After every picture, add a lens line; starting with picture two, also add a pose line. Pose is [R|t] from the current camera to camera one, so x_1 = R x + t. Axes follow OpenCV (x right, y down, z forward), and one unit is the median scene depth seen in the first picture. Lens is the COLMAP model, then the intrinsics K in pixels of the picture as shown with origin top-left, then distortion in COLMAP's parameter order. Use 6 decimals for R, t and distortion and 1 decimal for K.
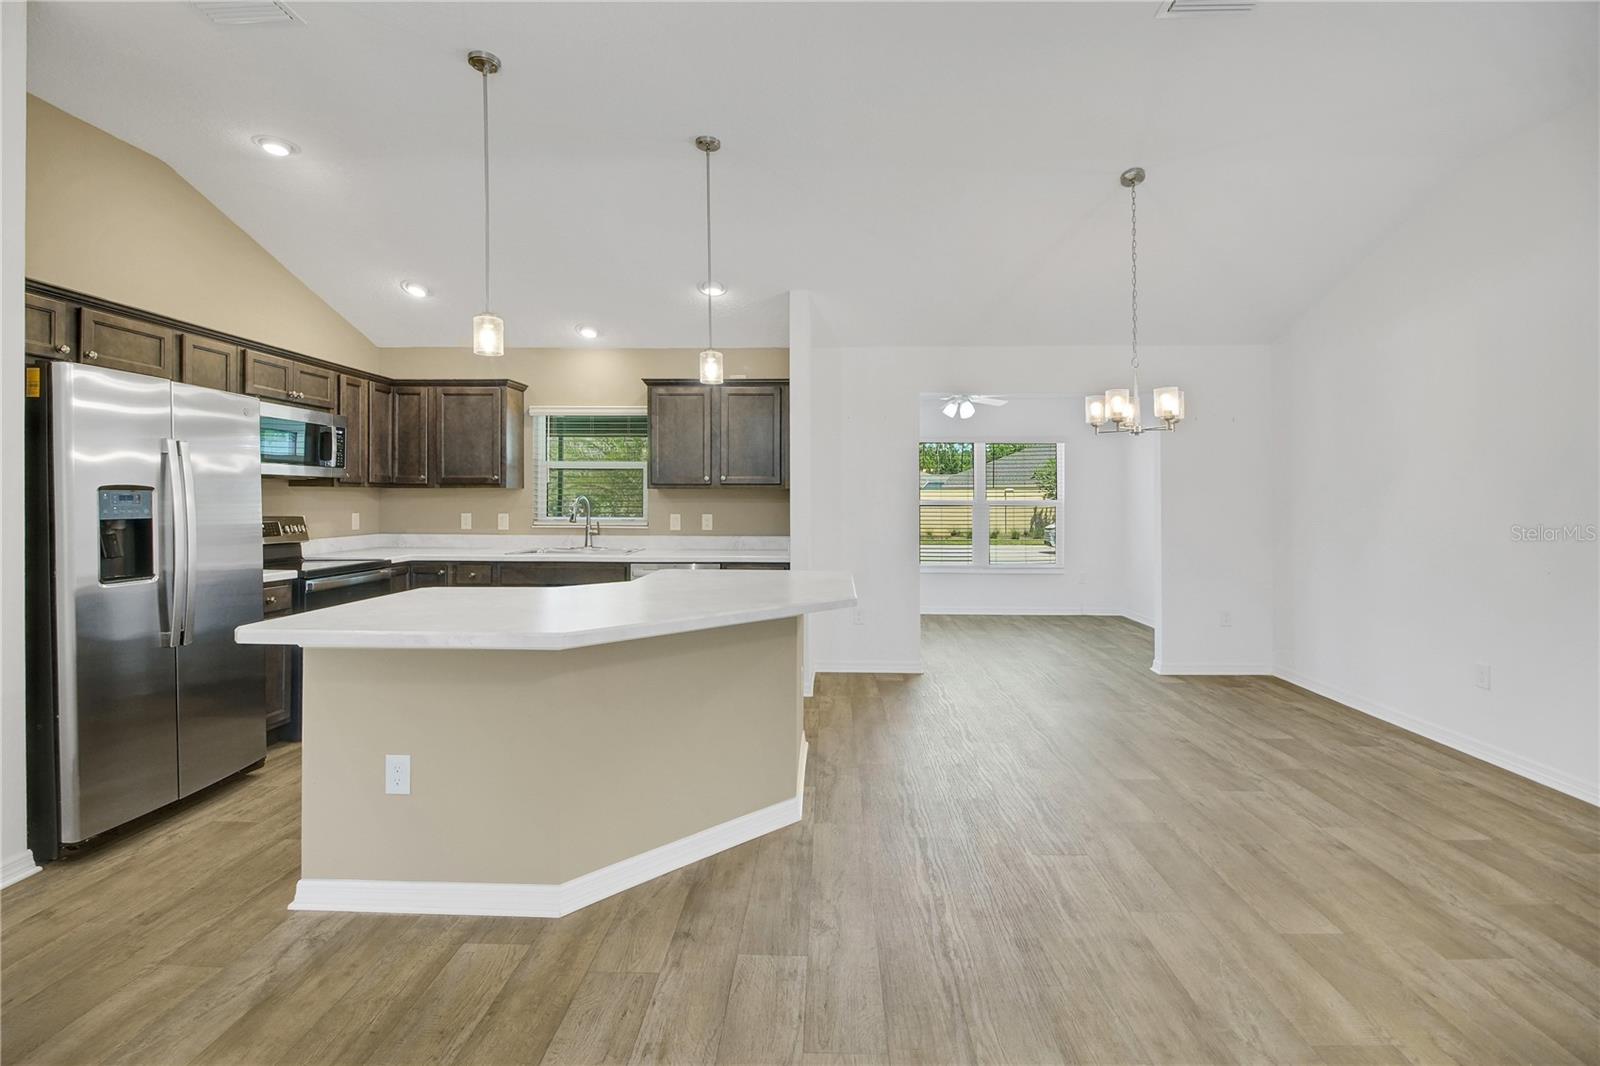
lens RADIAL K [[719.4, 0, 806.3], [0, 719.4, 502.1], [0, 0, 1]] dist [-0.009097, -0.004376]
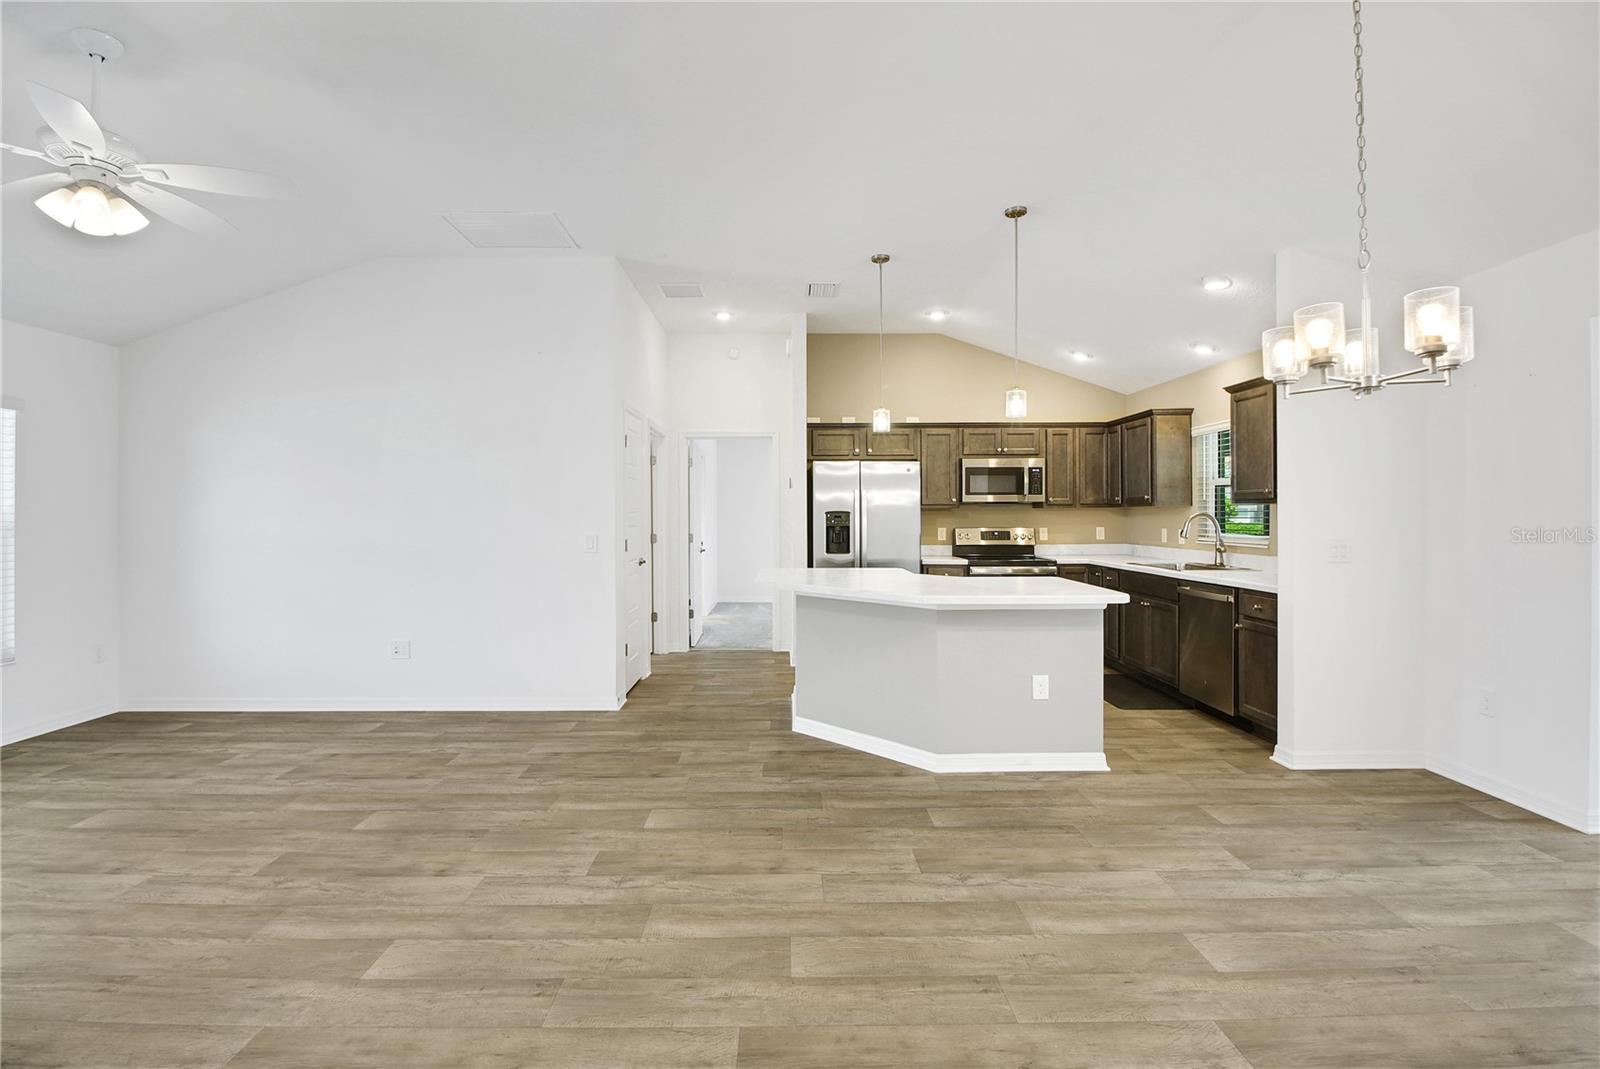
lens RADIAL K [[719.4, 0, 798.7], [0, 719.4, 528.5], [0, 0, 1]] dist [-0.009097, -0.004376]
pose [[0.055468, 0.013681, -0.998367, 0.804503], [0.000770, 0.999905, 0.013745, -0.000059], [0.998460, -0.001532, 0.055452, 0.454268]]
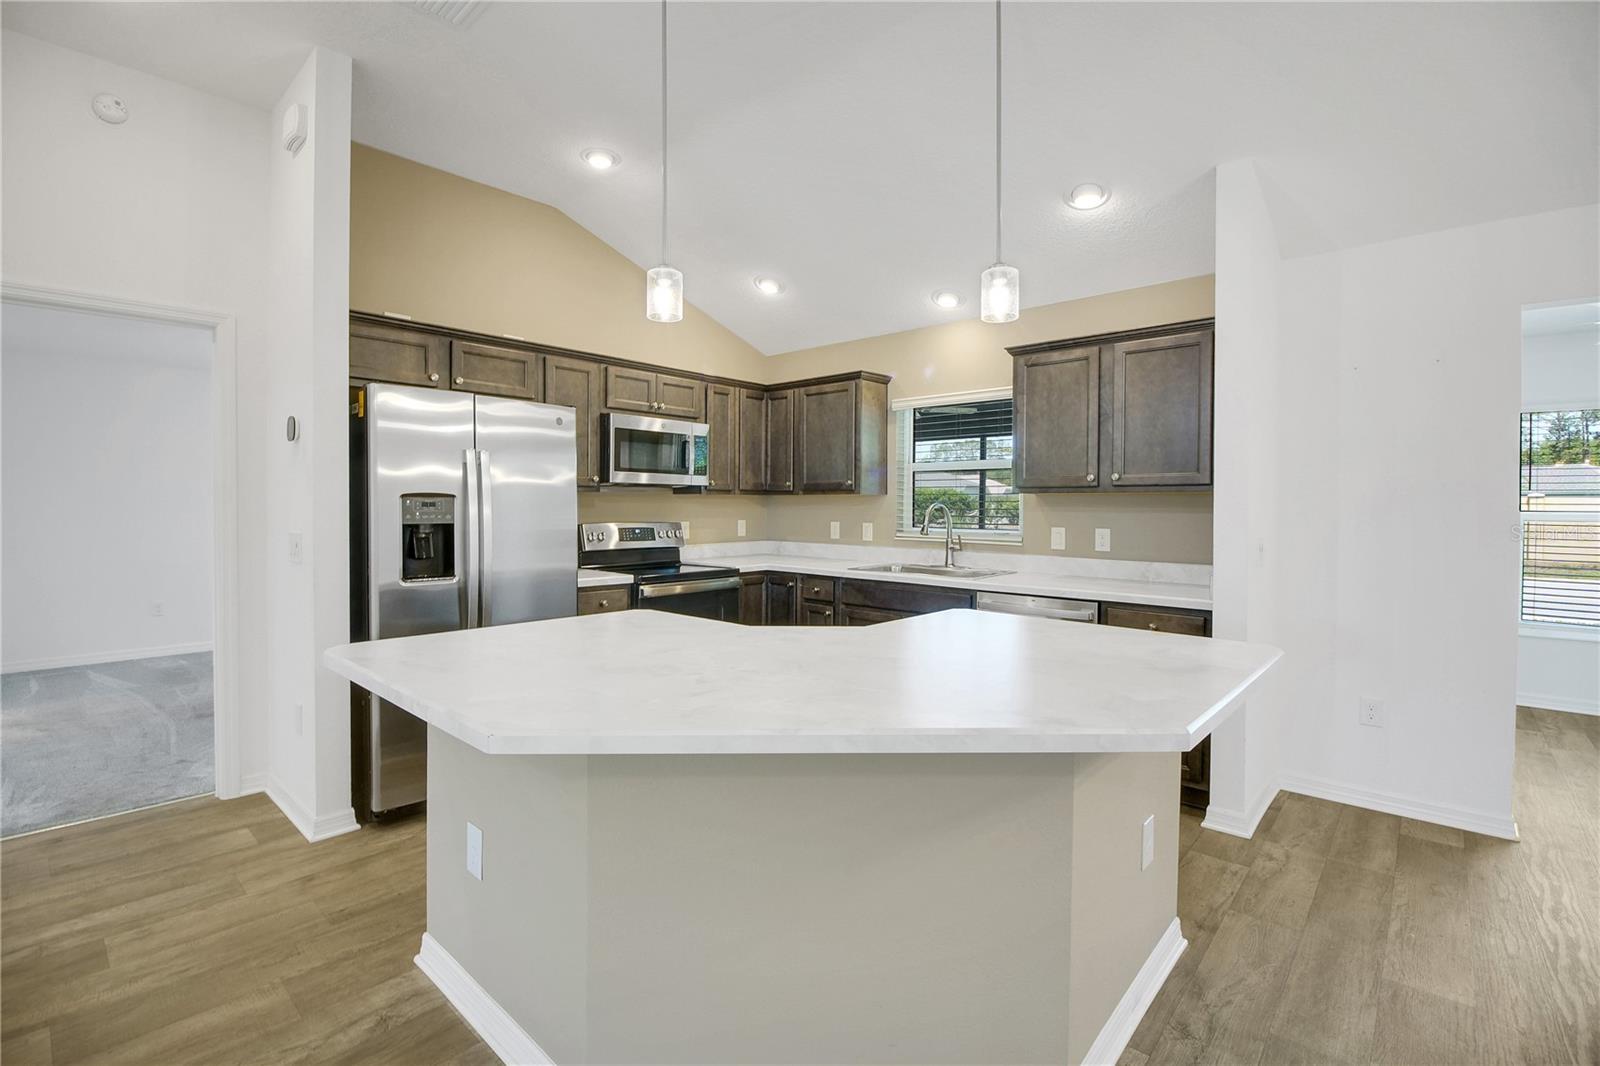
lens RADIAL K [[719.4, 0, 788.5], [0, 719.4, 518.5], [0, 0, 1]] dist [-0.009097, -0.004376]
pose [[0.757640, 0.012467, -0.652554, 0.109279], [-0.004813, 0.999897, 0.013514, -0.001224], [0.652655, -0.007098, 0.757622, 0.319479]]
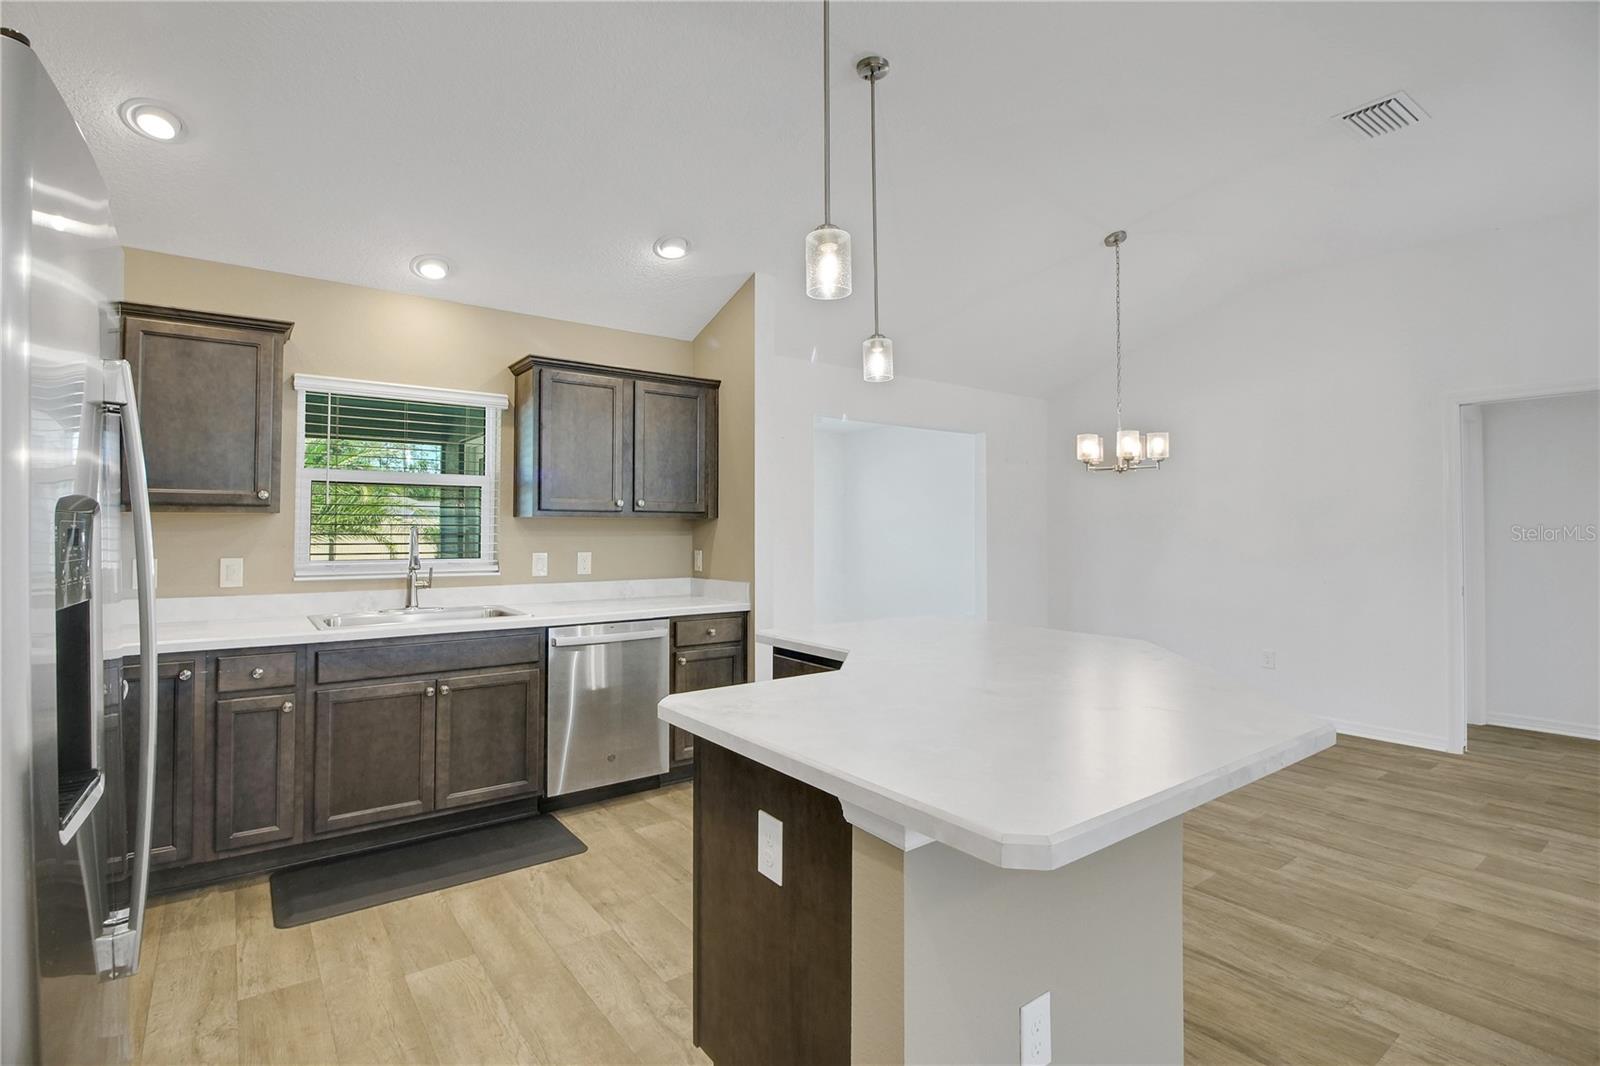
lens RADIAL K [[764.0, 0, 774.2], [0, 764.0, 527.0], [0, 0, 1]] dist [-0.020158, -0.003661]
pose [[0.789641, 0.000051, 0.613569, -0.559346], [0.001269, 0.999998, -0.001716, -0.008622], [-0.613568, 0.002134, 0.789639, 0.339008]]
